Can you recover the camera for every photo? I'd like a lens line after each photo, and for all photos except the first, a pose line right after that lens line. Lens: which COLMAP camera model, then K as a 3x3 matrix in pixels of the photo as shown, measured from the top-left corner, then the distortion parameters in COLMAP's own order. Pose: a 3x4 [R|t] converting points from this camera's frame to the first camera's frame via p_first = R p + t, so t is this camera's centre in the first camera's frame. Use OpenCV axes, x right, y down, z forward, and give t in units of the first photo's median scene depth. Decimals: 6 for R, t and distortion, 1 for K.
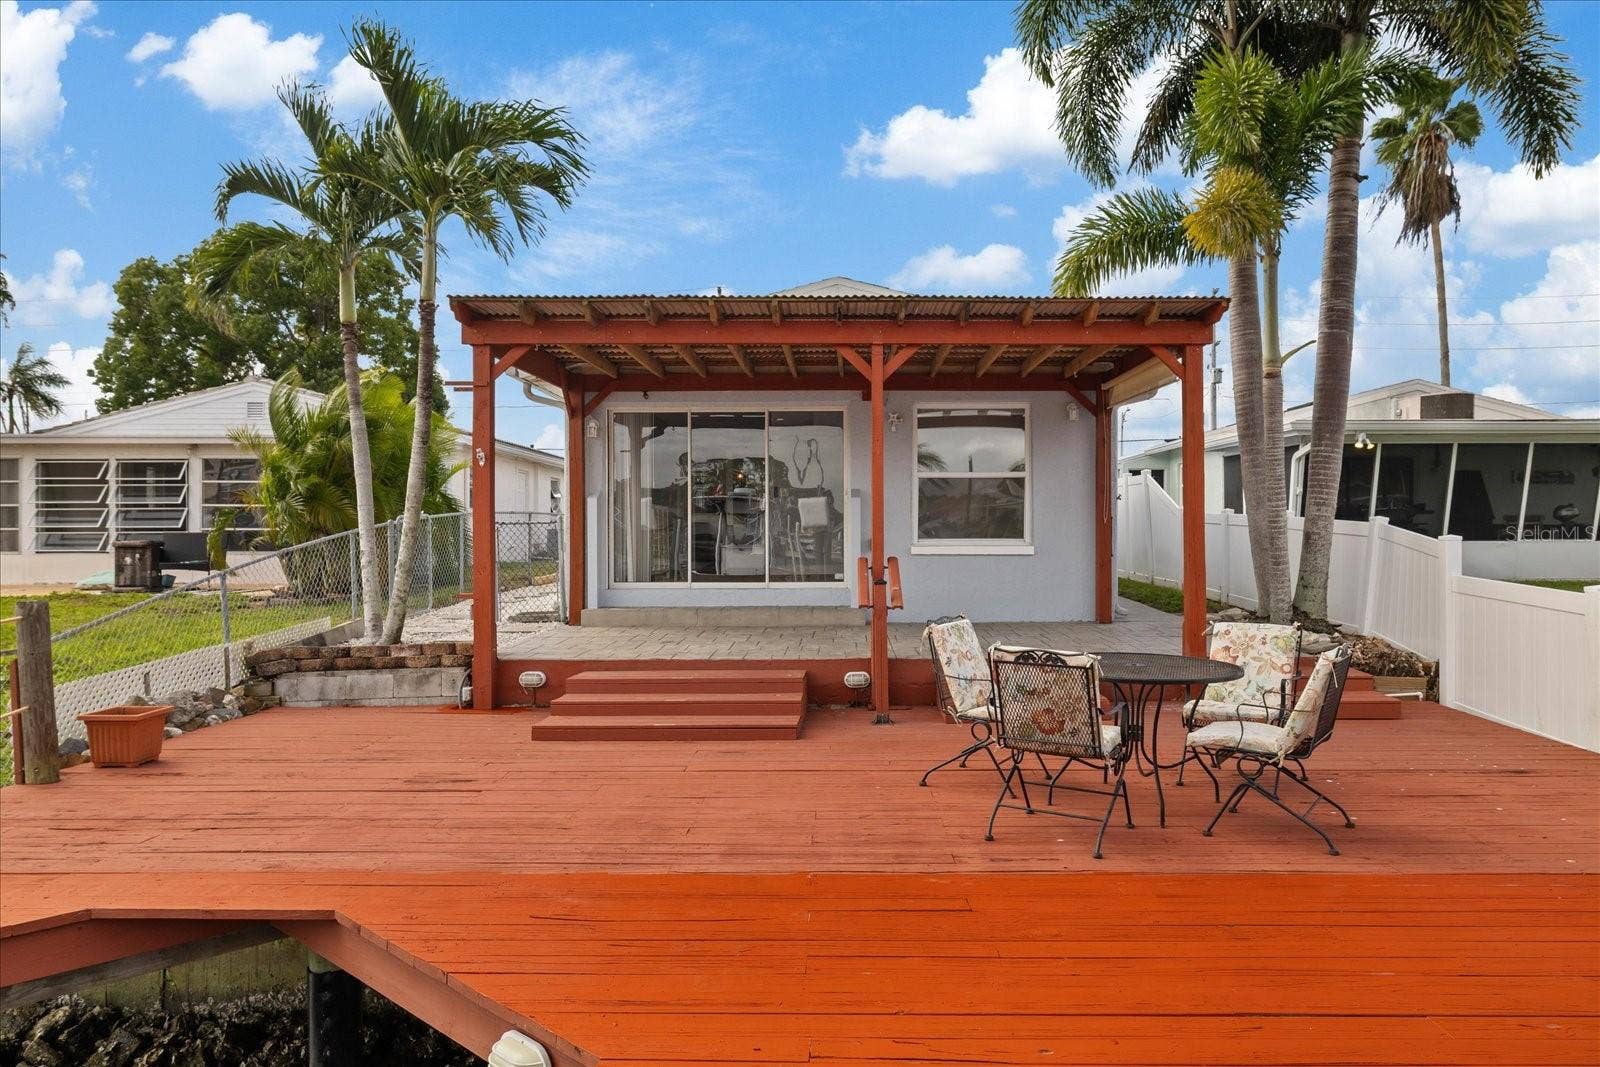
lens RADIAL K [[678.2, 0, 803.5], [0, 678.2, 501.5], [0, 0, 1]] dist [0.001350, 0.000456]
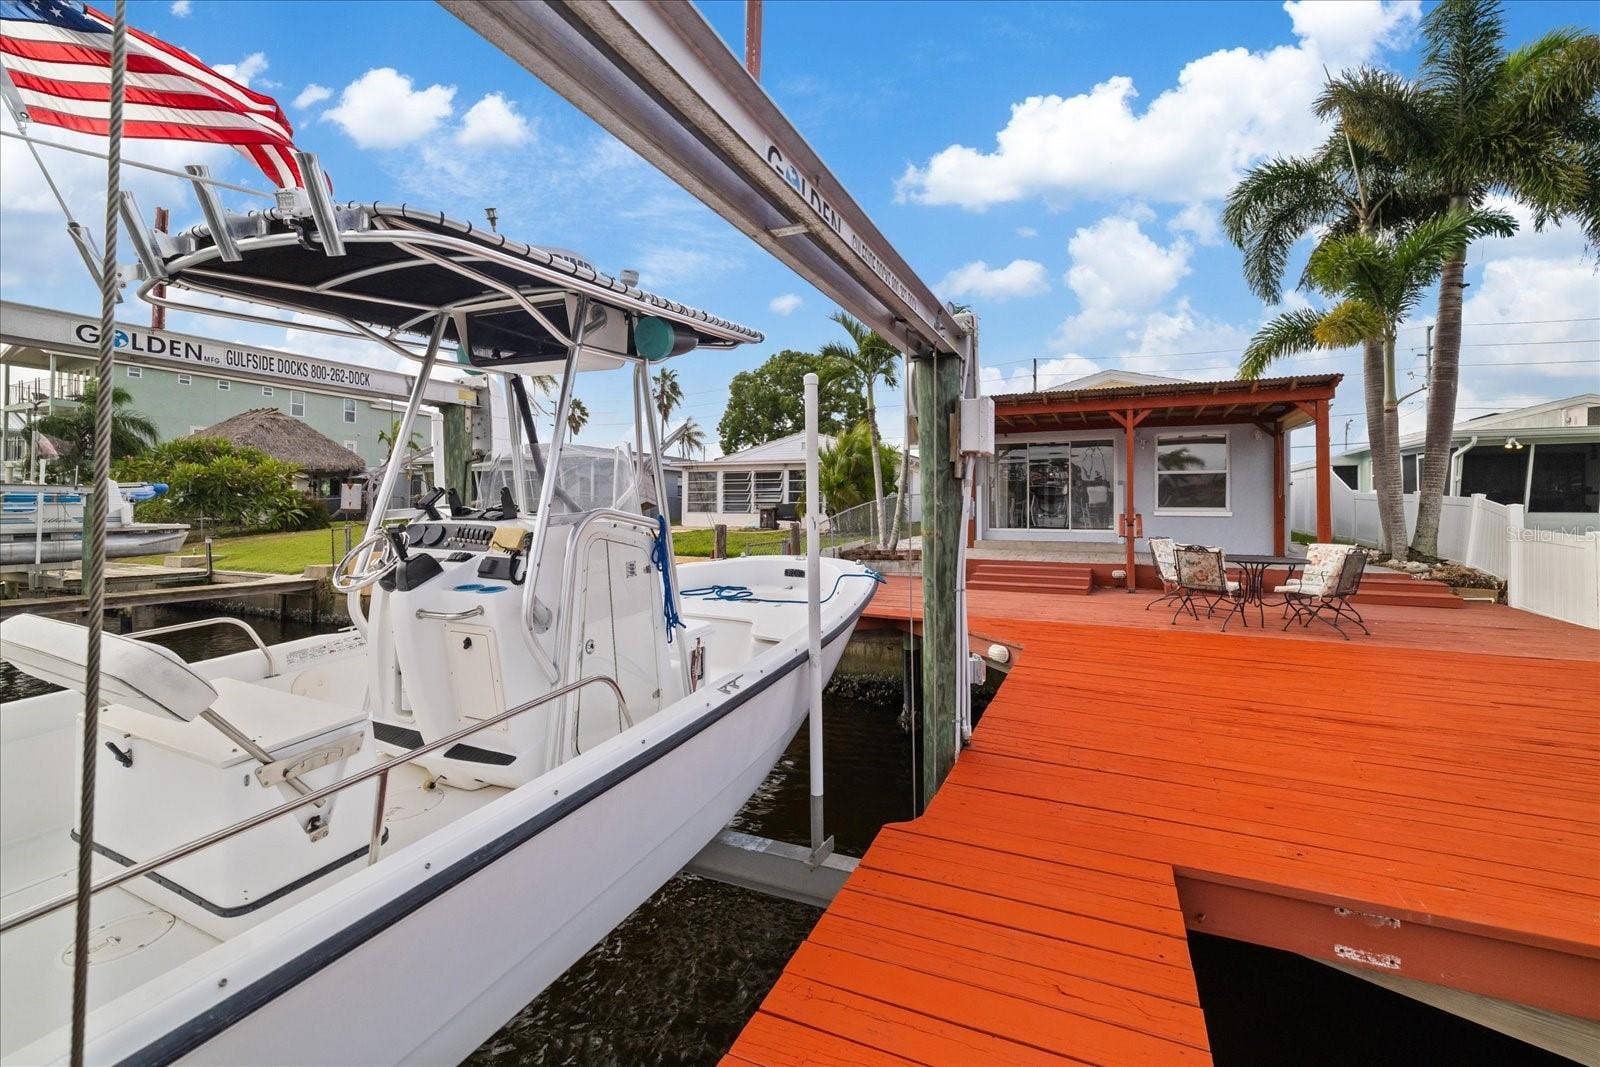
lens RADIAL K [[678.2, 0, 803.5], [0, 678.2, 501.5], [0, 0, 1]] dist [0.001350, 0.000456]
pose [[0.919406, 0.000774, -0.393310, 0.007669], [0.001613, 0.999982, 0.005739, 0.028801], [0.393307, -0.005911, 0.919388, -1.120299]]
